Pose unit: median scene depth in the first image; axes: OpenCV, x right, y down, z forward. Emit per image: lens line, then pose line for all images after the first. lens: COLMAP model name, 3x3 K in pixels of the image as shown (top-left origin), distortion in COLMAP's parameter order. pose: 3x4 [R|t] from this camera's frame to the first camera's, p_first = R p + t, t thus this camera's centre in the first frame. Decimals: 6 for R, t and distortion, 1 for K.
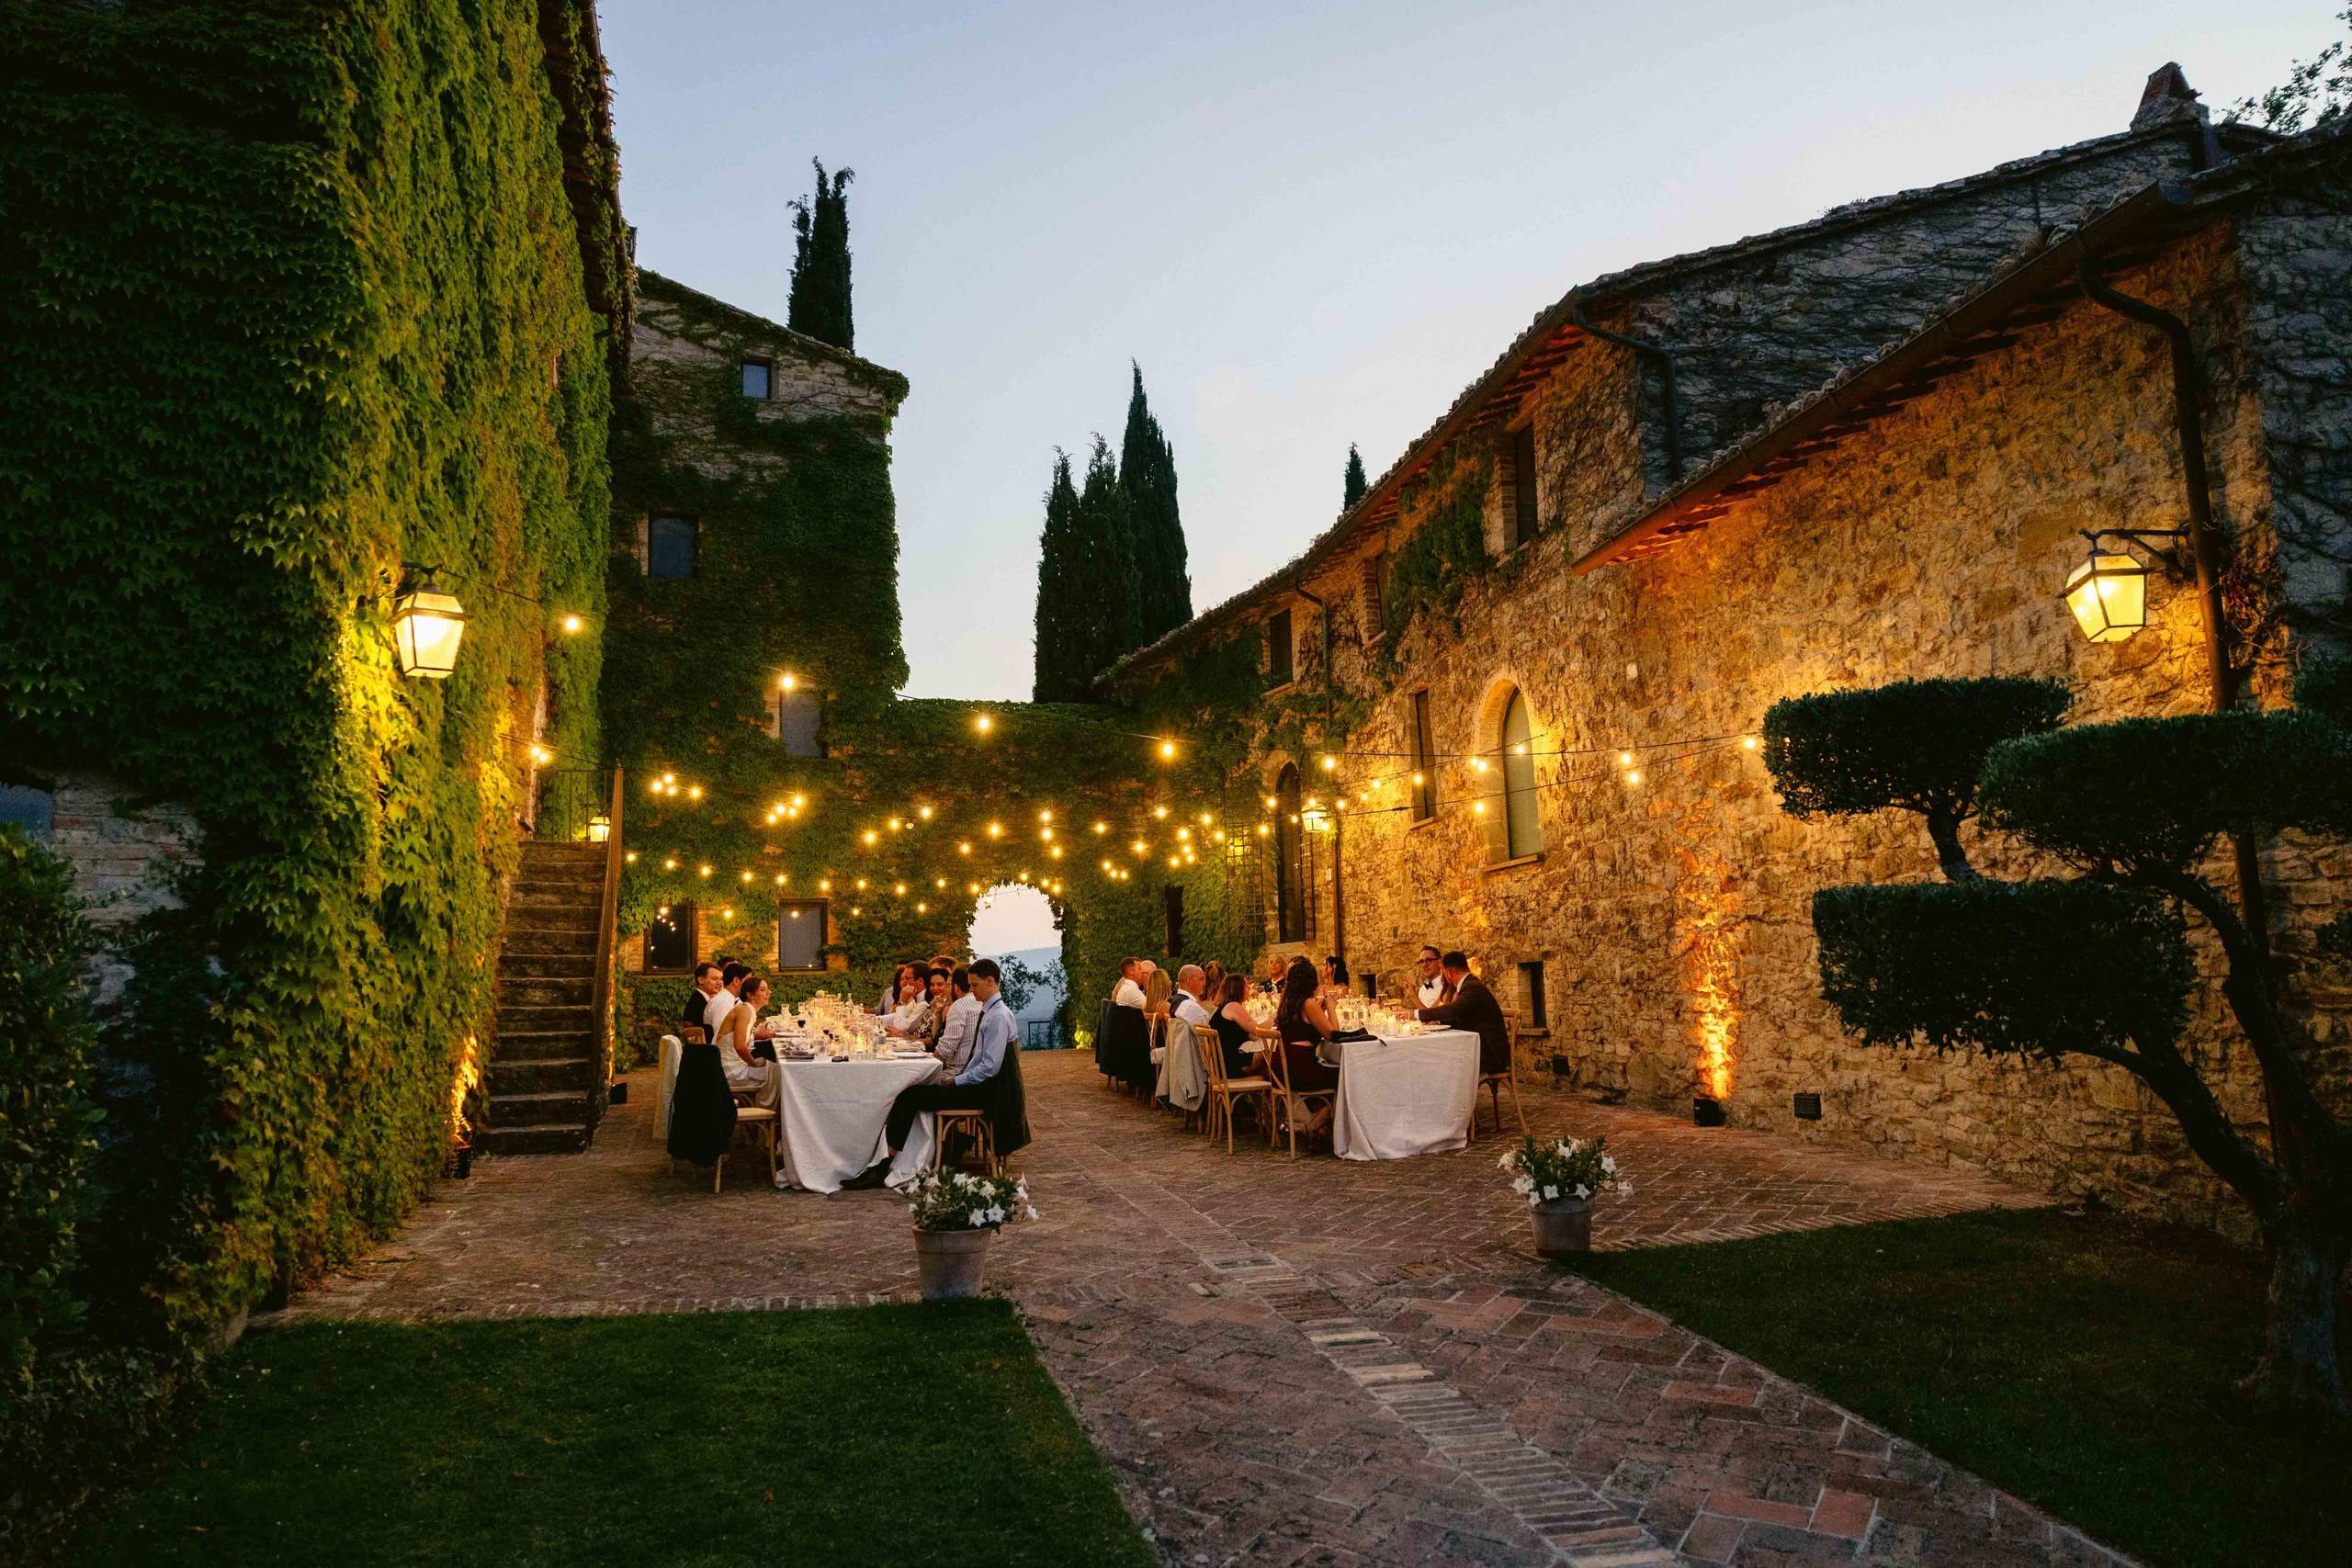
lens RADIAL K [[1621.7, 0, 1168.4], [0, 1621.7, 782.5], [0, 0, 1]] dist [0.004791, -0.003654]
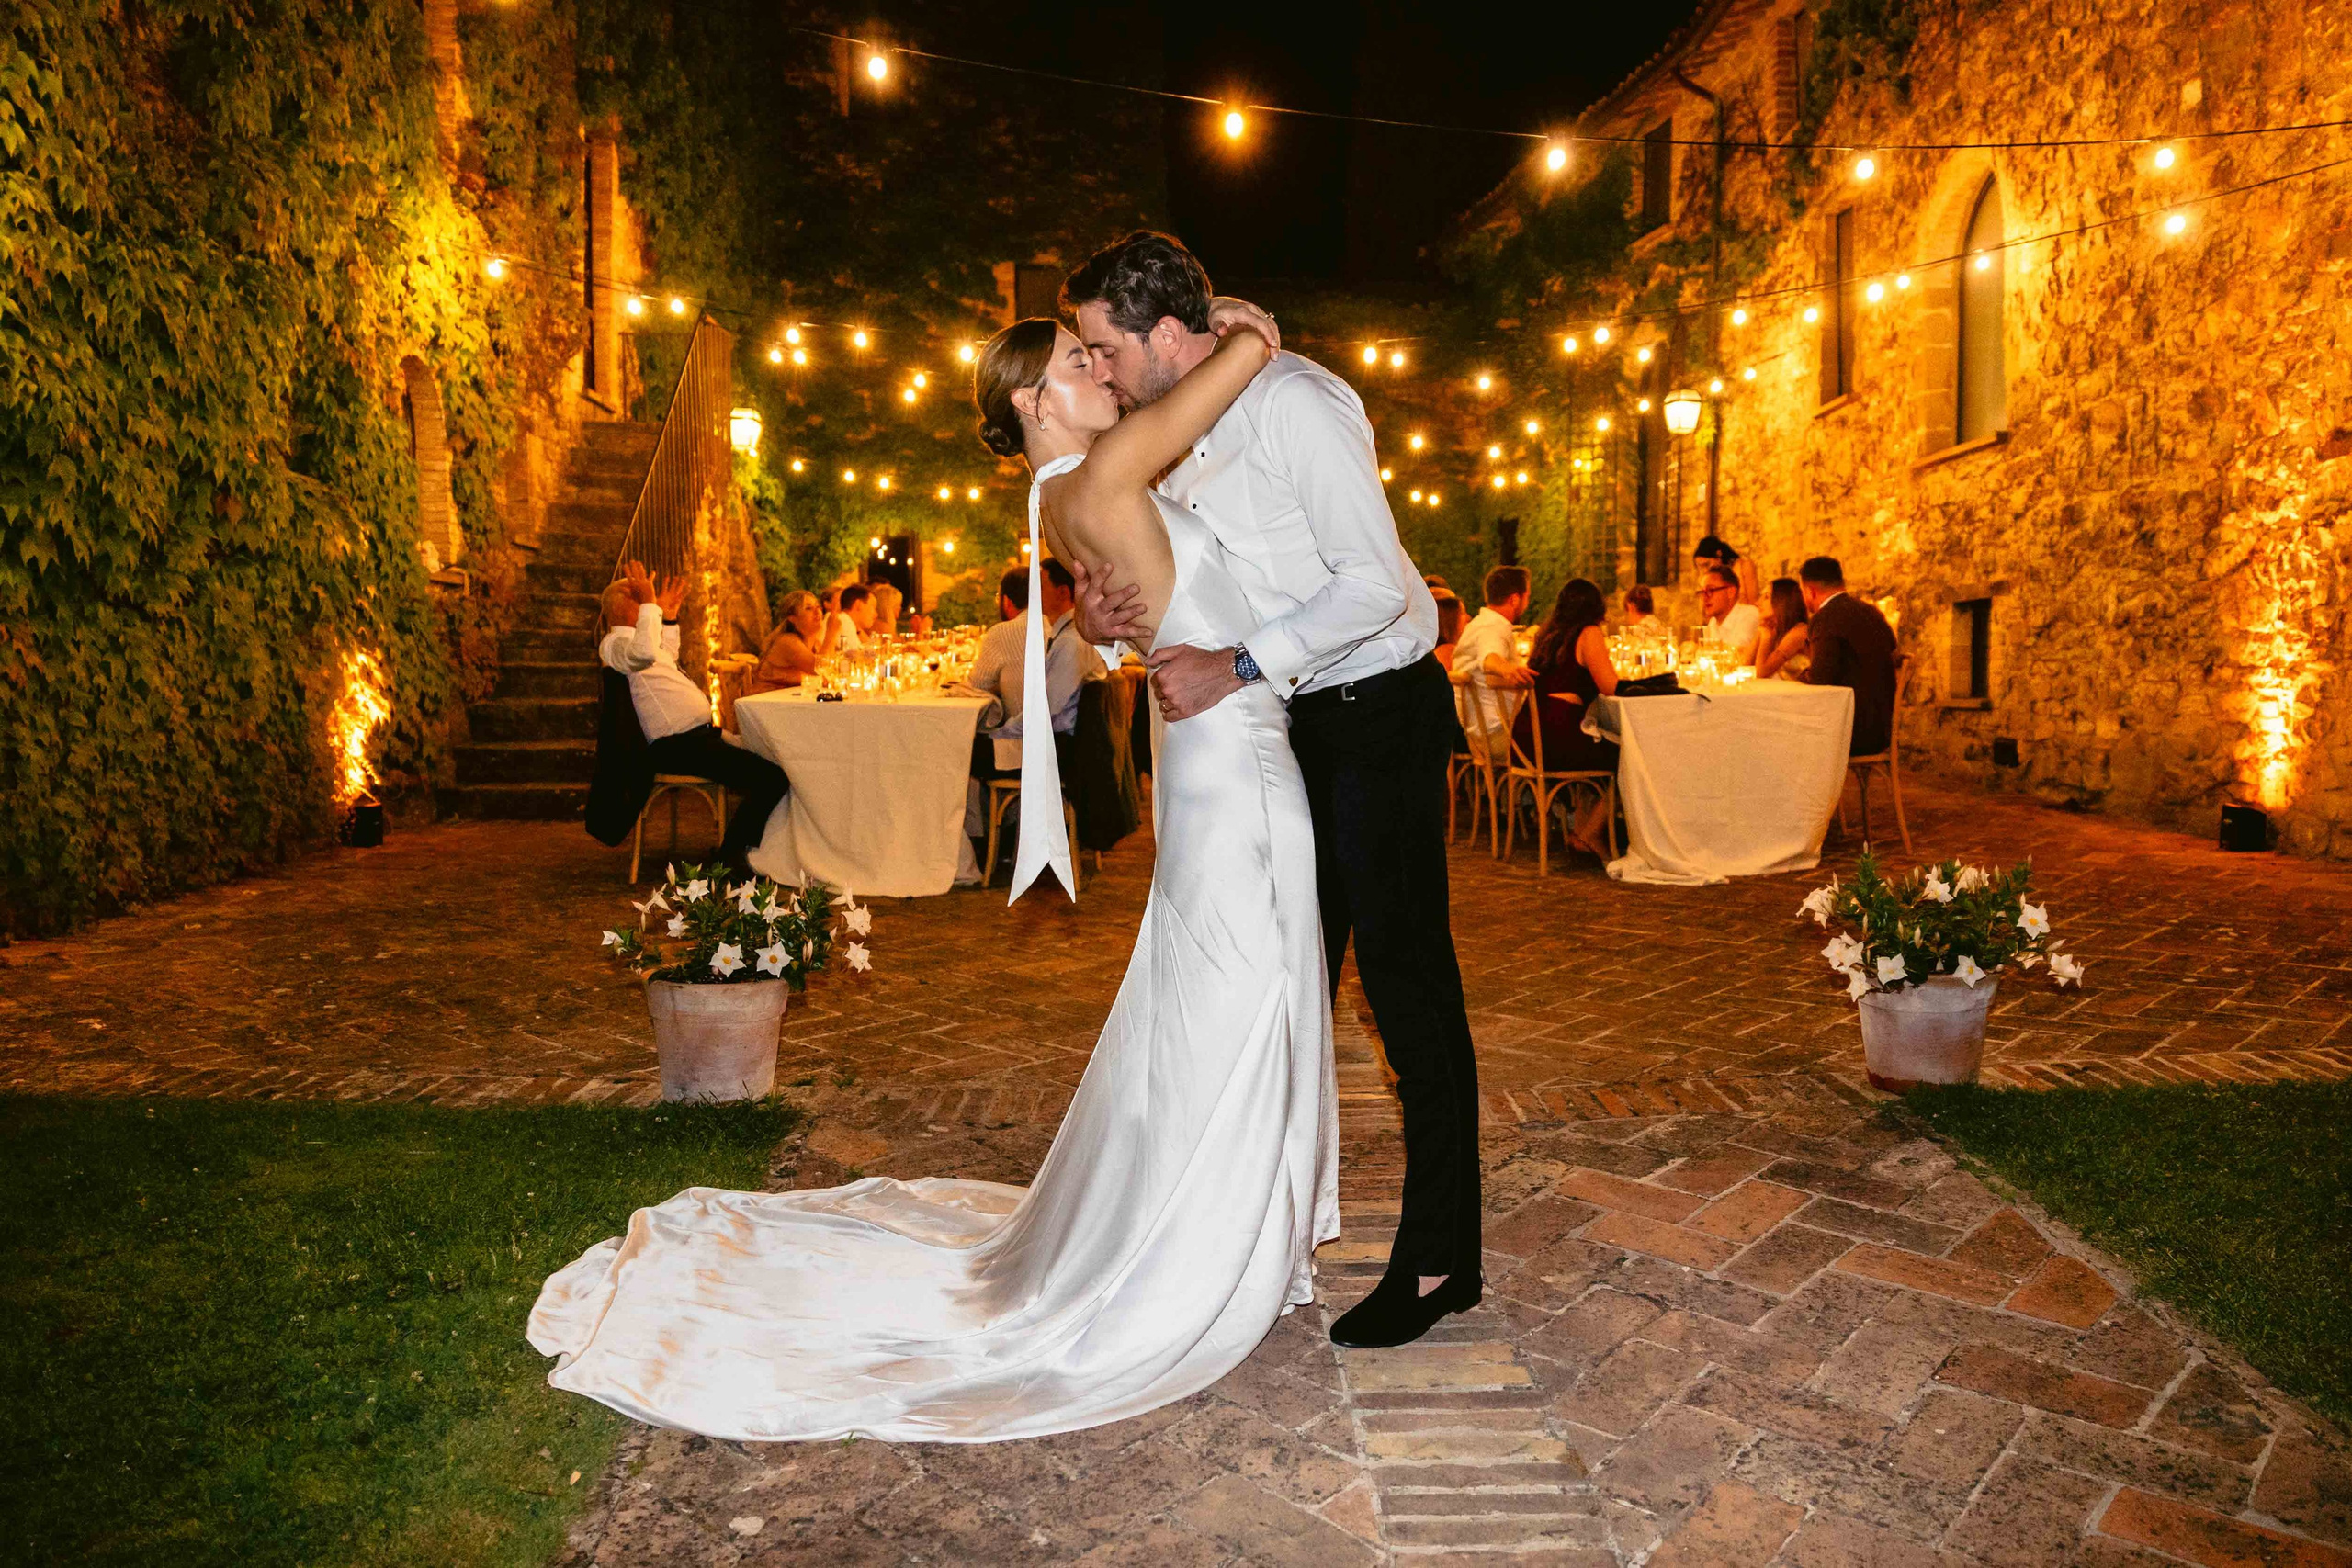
lens RADIAL K [[1779.0, 0, 1215.7], [0, 1779.0, 817.2], [0, 0, 1]] dist [0.020556, -0.005337]
pose [[0.979821, 0.039216, -0.195990, 0.070977], [0.002238, 0.978349, 0.206949, 0.049279], [0.199862, -0.203212, 0.958520, 0.233319]]
